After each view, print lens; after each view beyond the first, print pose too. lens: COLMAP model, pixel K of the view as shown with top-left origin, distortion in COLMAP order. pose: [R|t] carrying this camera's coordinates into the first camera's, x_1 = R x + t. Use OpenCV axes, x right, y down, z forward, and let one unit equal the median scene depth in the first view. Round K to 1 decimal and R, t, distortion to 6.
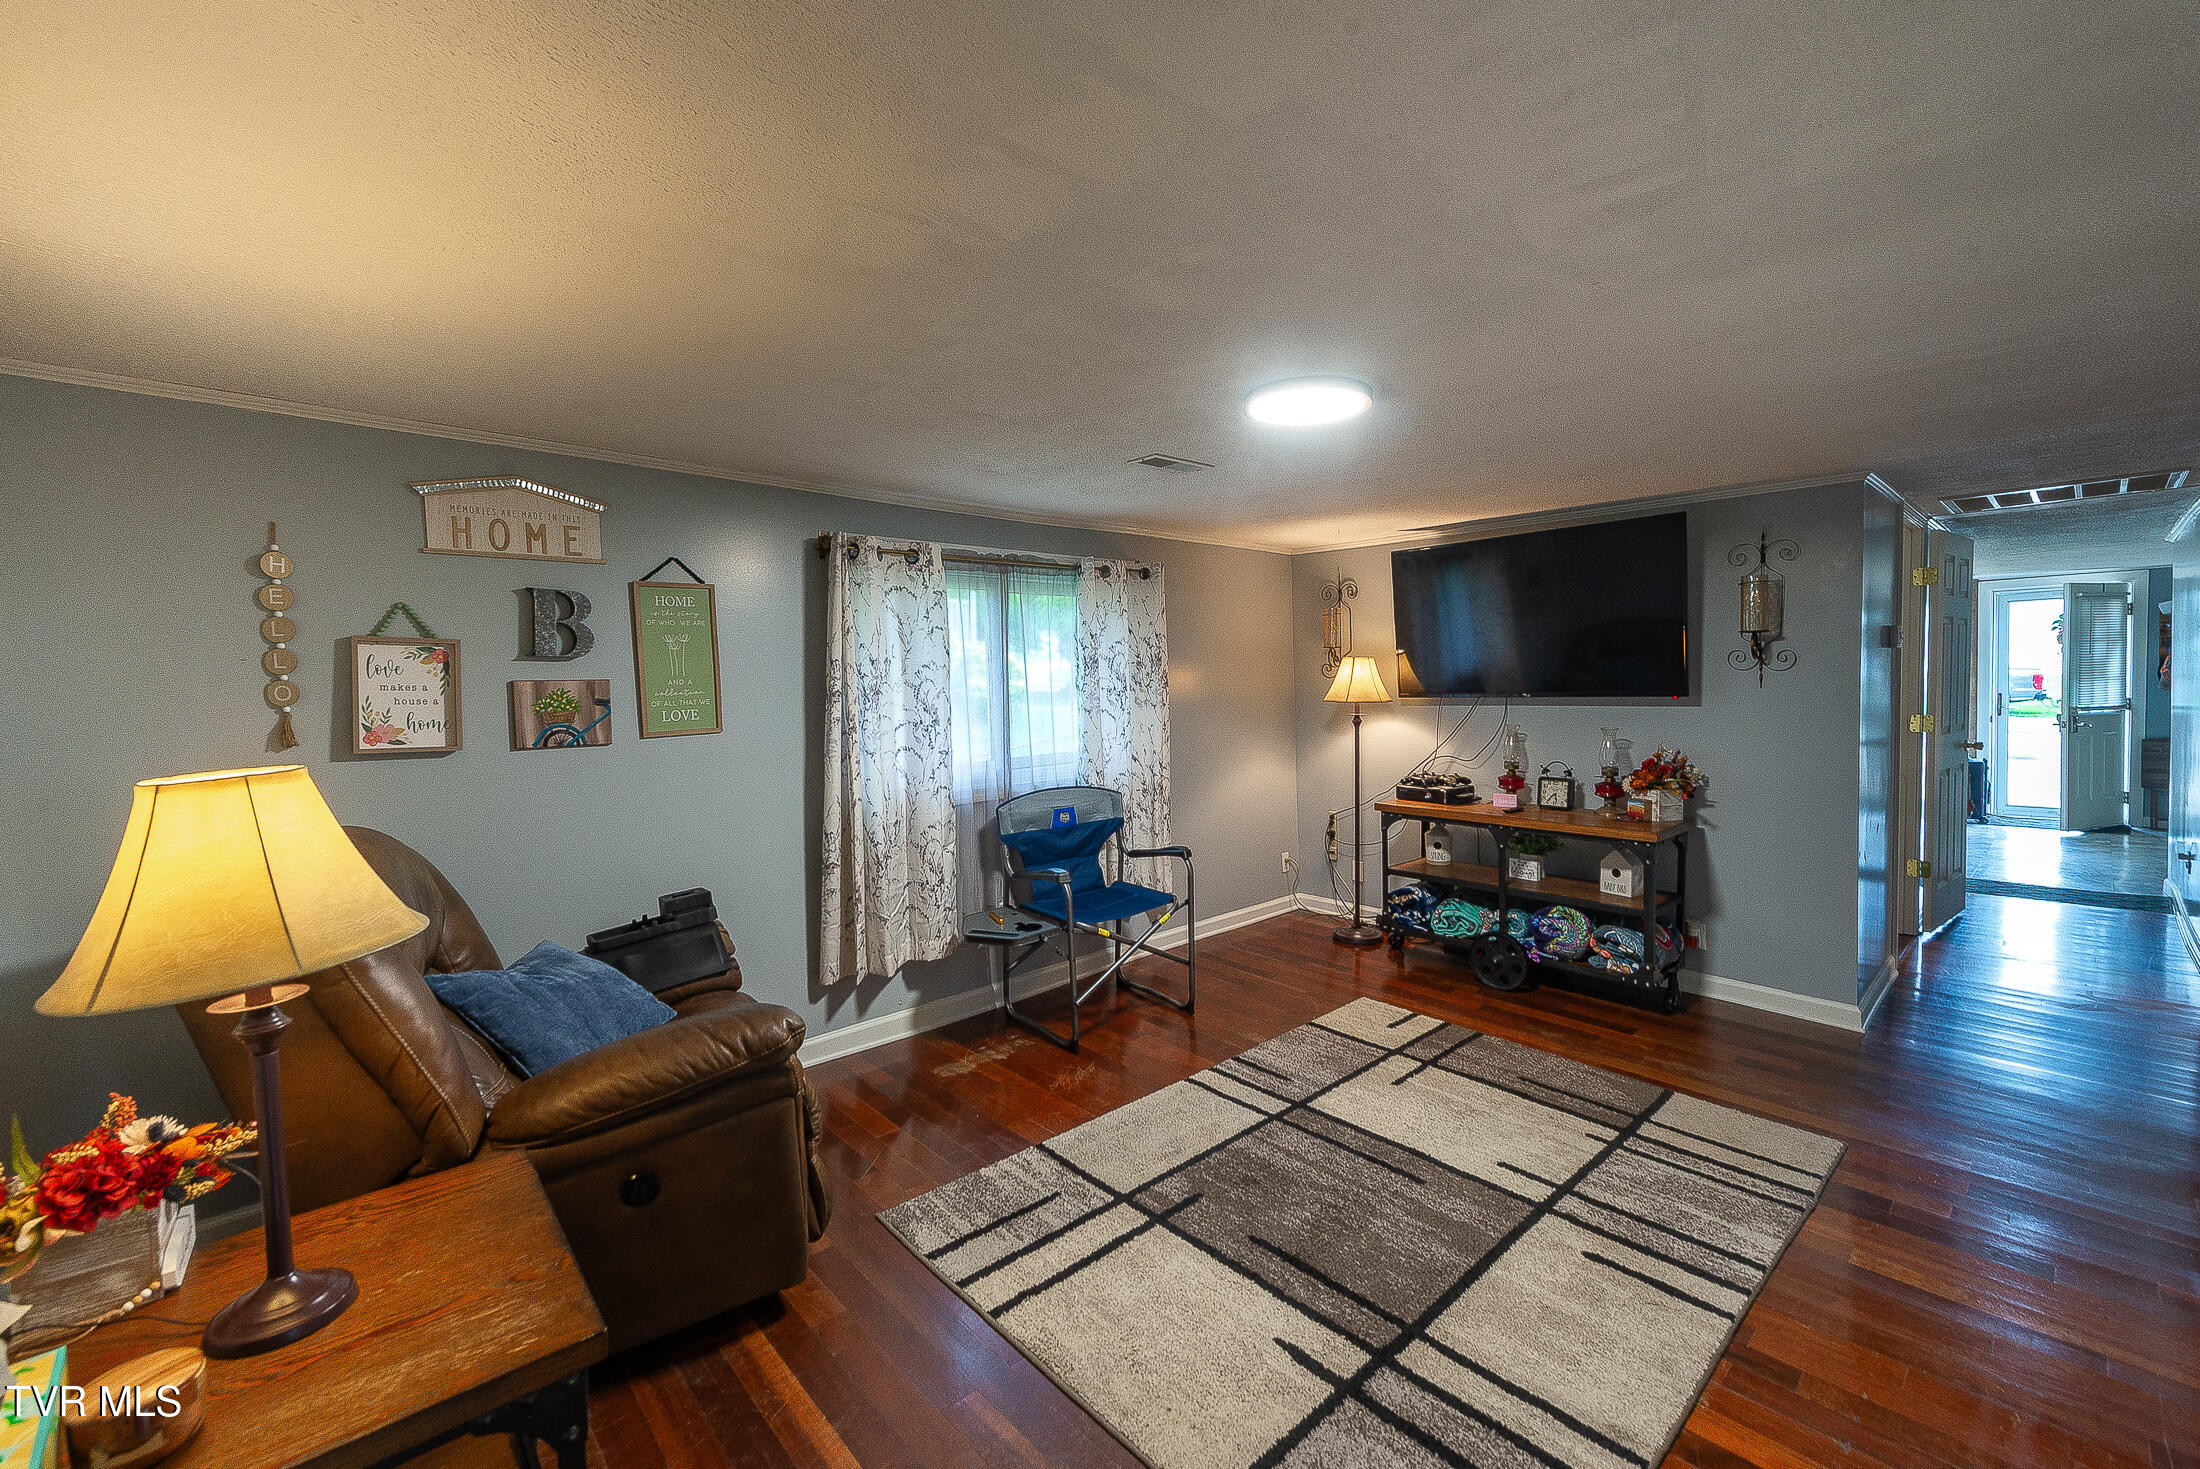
lens RADIAL K [[912.3, 0, 1110.7], [0, 912.3, 712.0], [0, 0, 1]] dist [0.023482, -0.000249]
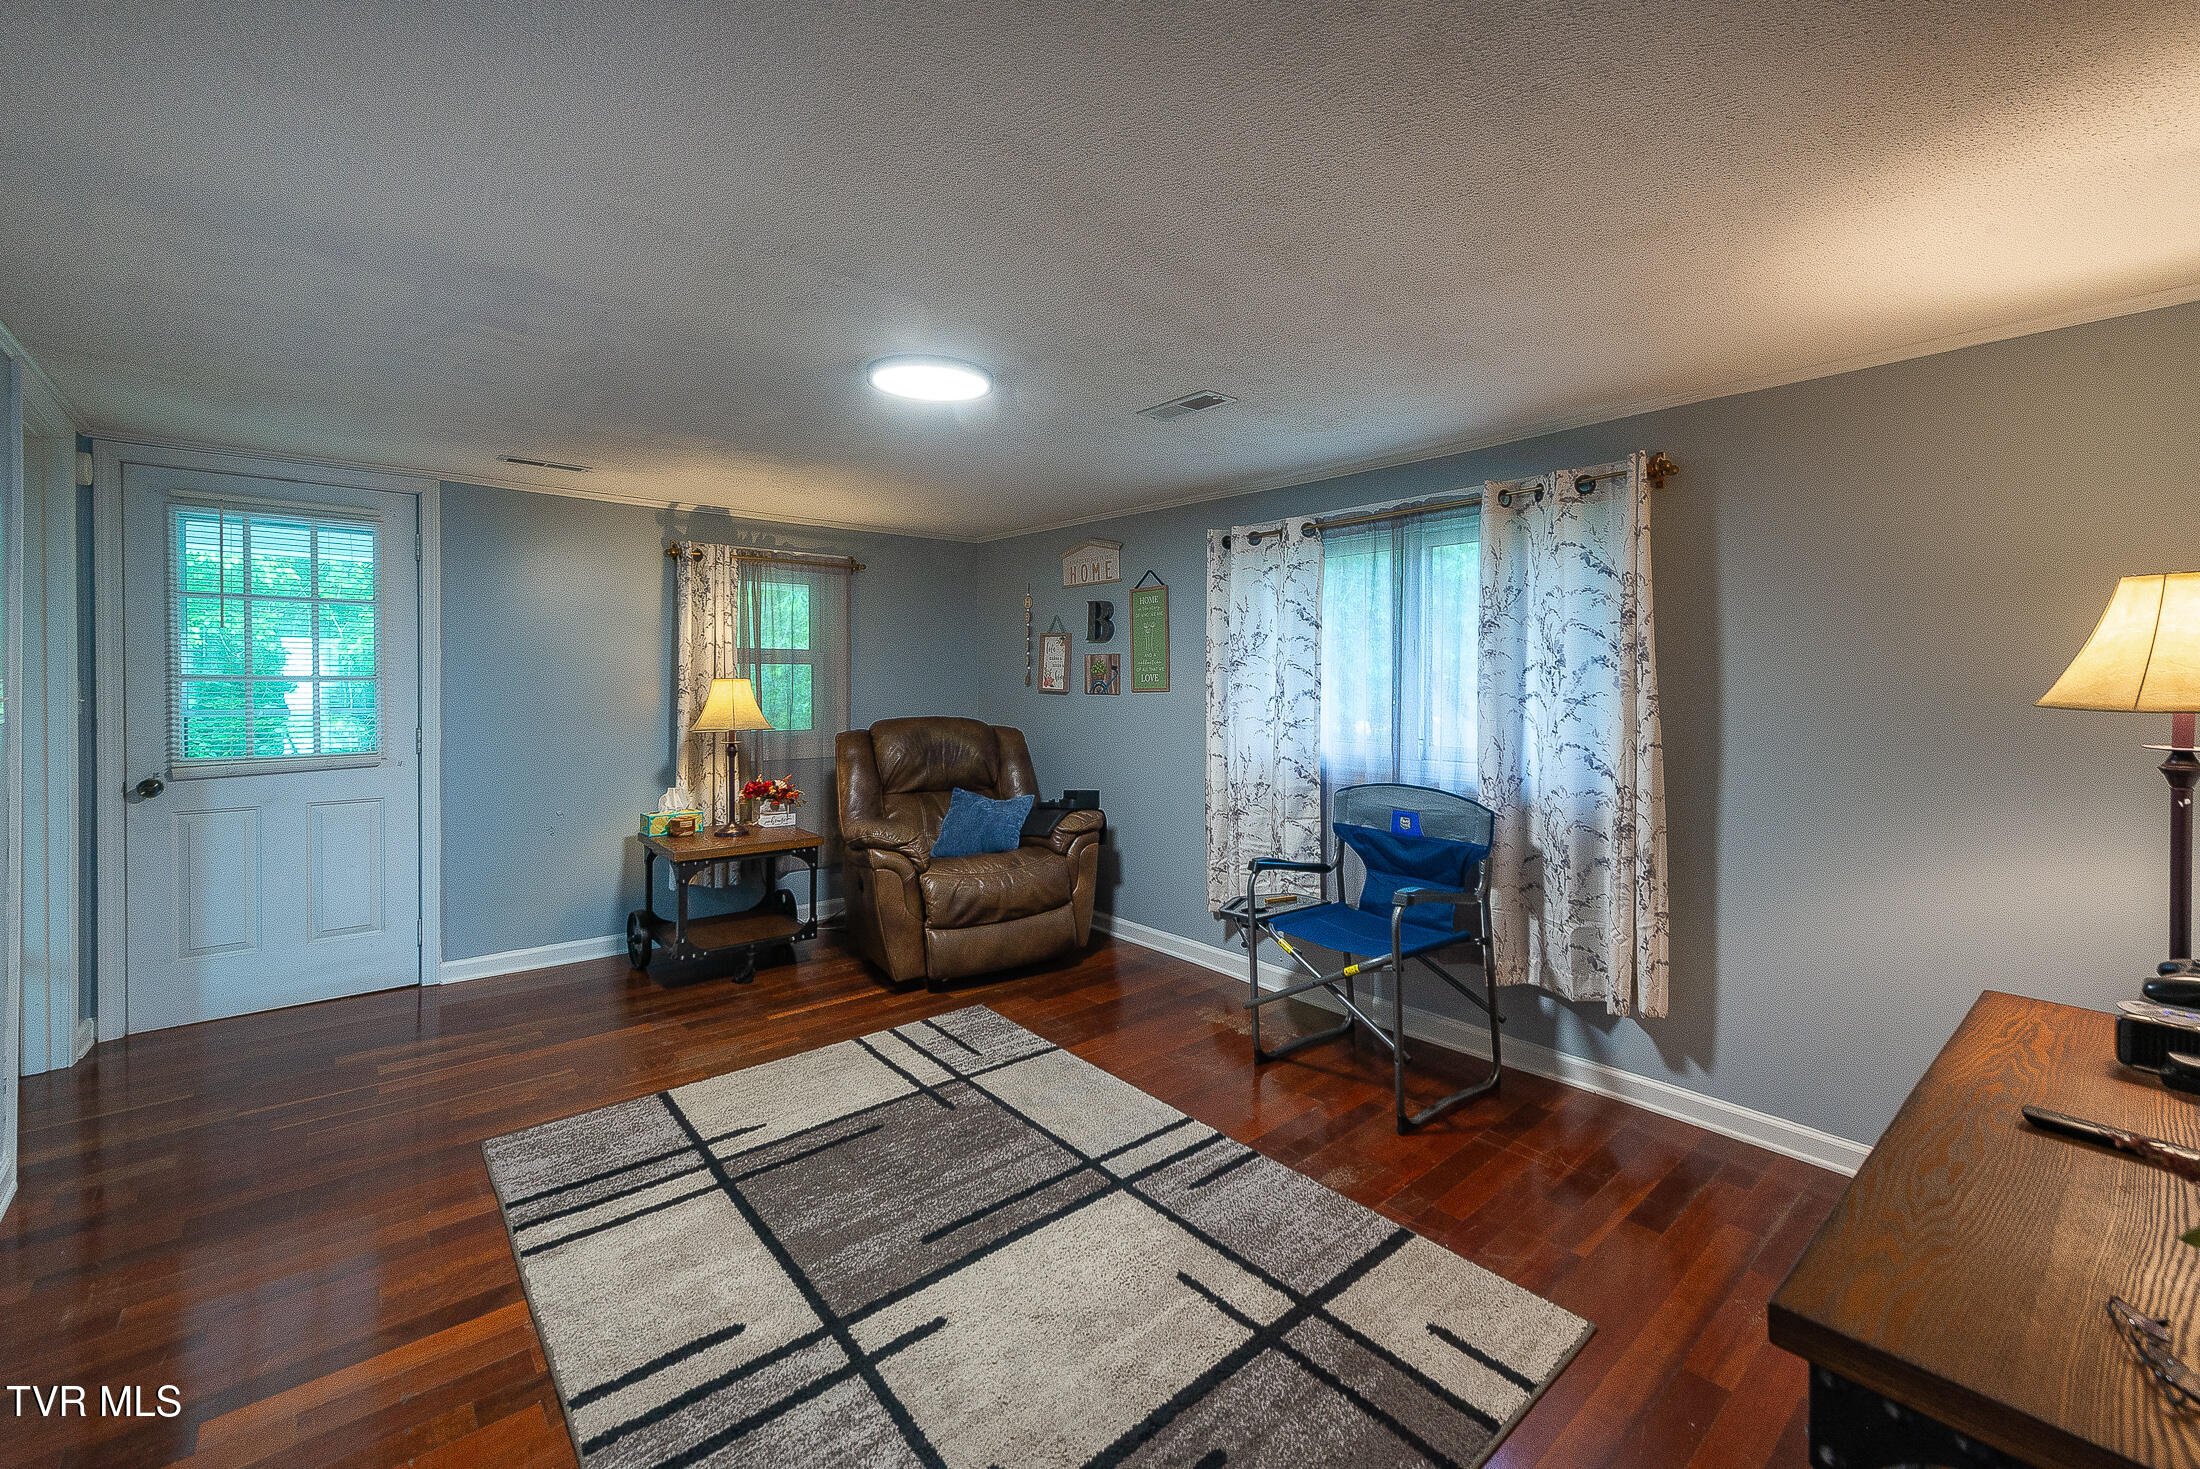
lens RADIAL K [[899.5, 0, 1096.8], [0, 899.5, 676.1], [0, 0, 1]] dist [0.022778, -0.000208]
pose [[-0.039794, 0.019382, -0.999020, 1.062254], [-0.033461, 0.999225, 0.020719, -0.028915], [0.998648, 0.034252, -0.039114, 1.075391]]
